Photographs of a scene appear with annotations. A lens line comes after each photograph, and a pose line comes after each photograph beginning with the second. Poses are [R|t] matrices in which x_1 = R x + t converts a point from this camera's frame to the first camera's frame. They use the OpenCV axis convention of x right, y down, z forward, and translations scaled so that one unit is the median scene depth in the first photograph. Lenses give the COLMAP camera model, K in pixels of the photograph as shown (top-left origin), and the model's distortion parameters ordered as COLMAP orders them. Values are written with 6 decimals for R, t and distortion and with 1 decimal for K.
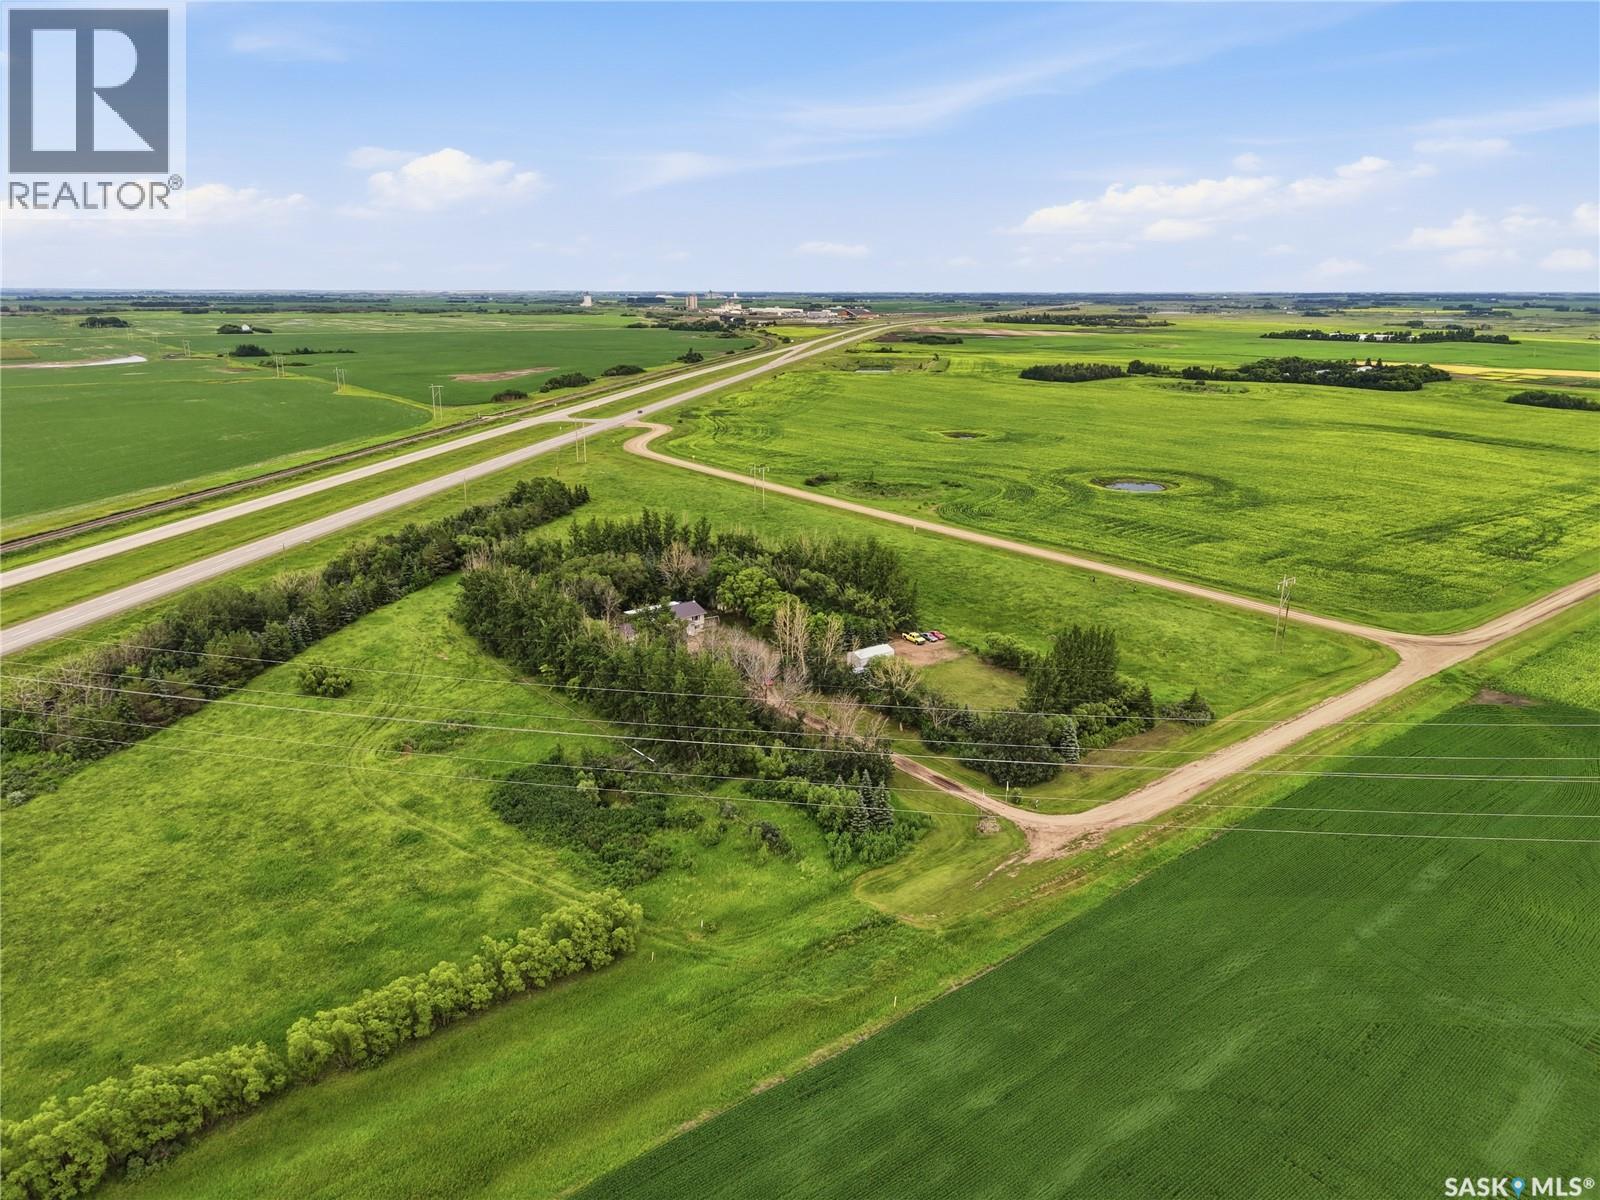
lens RADIAL K [[1018.4, 0, 800.0], [0, 1018.4, 600.0], [0, 0, 1]] dist [0.002513, -0.015081]
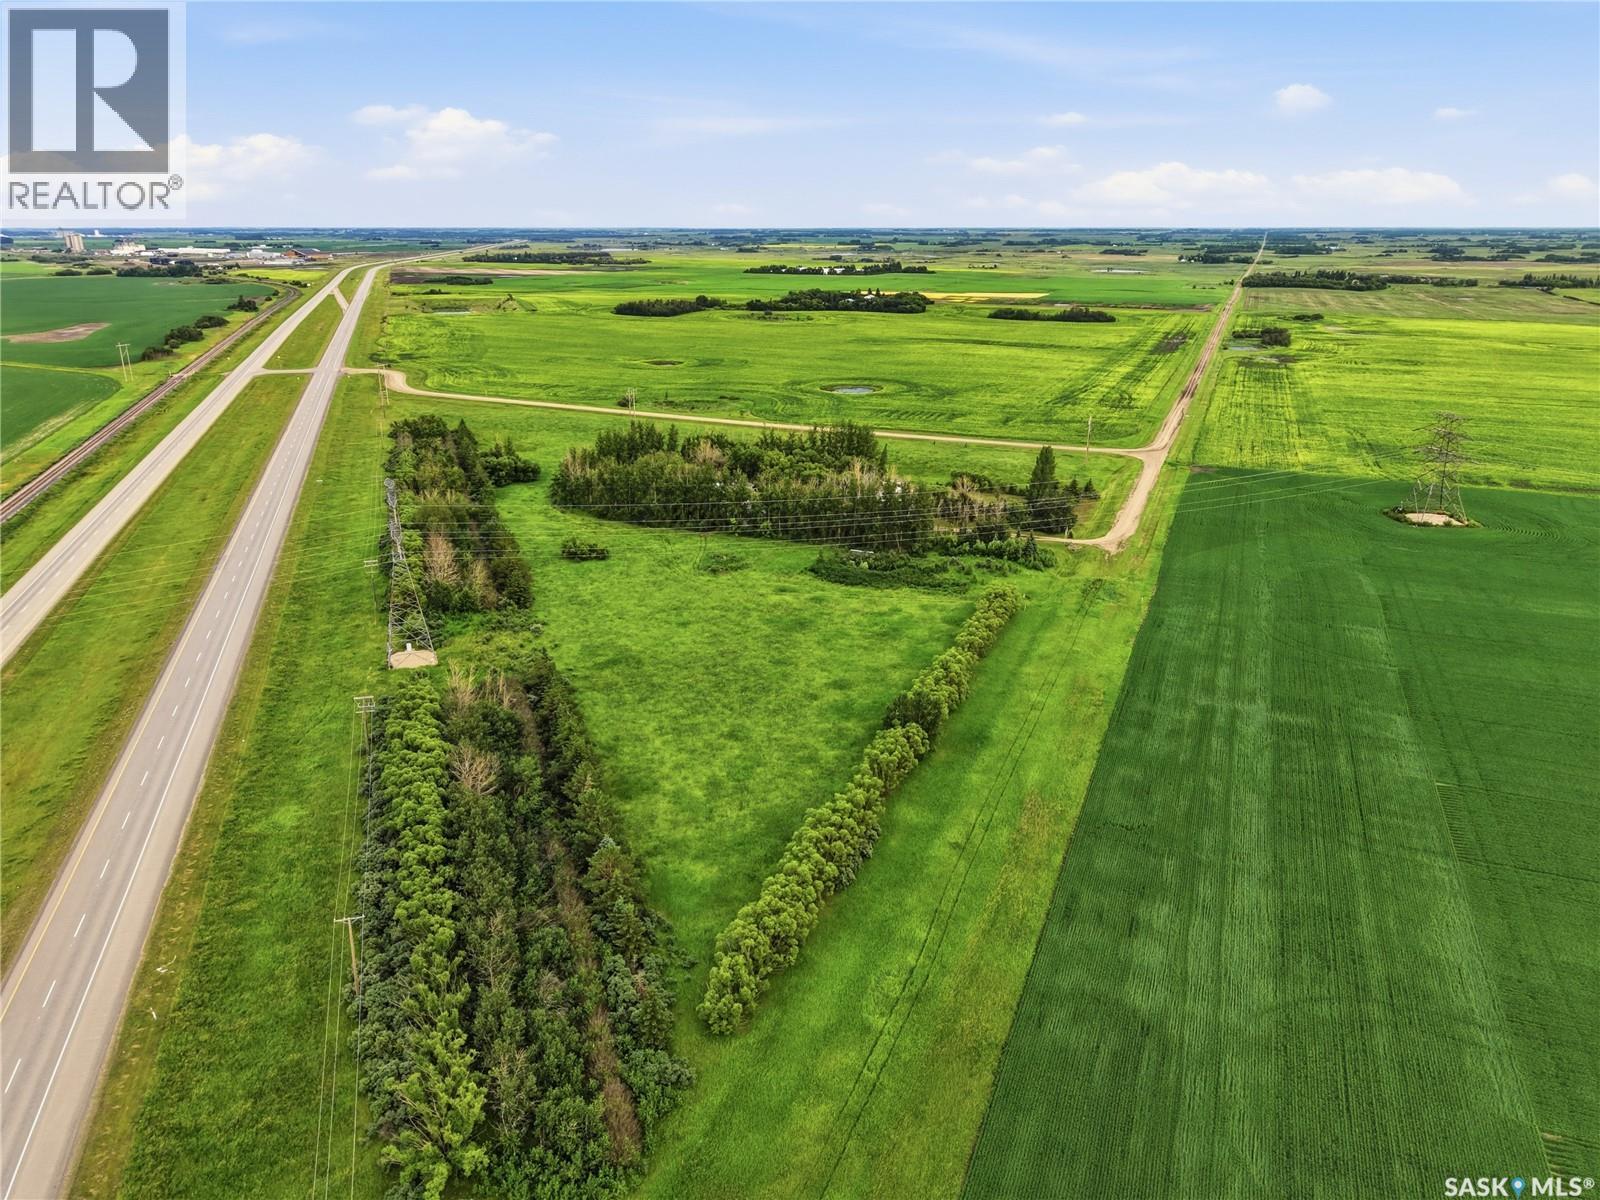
lens RADIAL K [[1119.5, 0, 800.0], [0, 1119.5, 600.0], [0, 0, 1]] dist [0.039409, -0.062400]
pose [[0.853372, -0.162888, 0.495200, -0.211015], [0.149903, 0.986485, 0.066162, 0.020198], [-0.499284, 0.017771, 0.866256, -0.076946]]
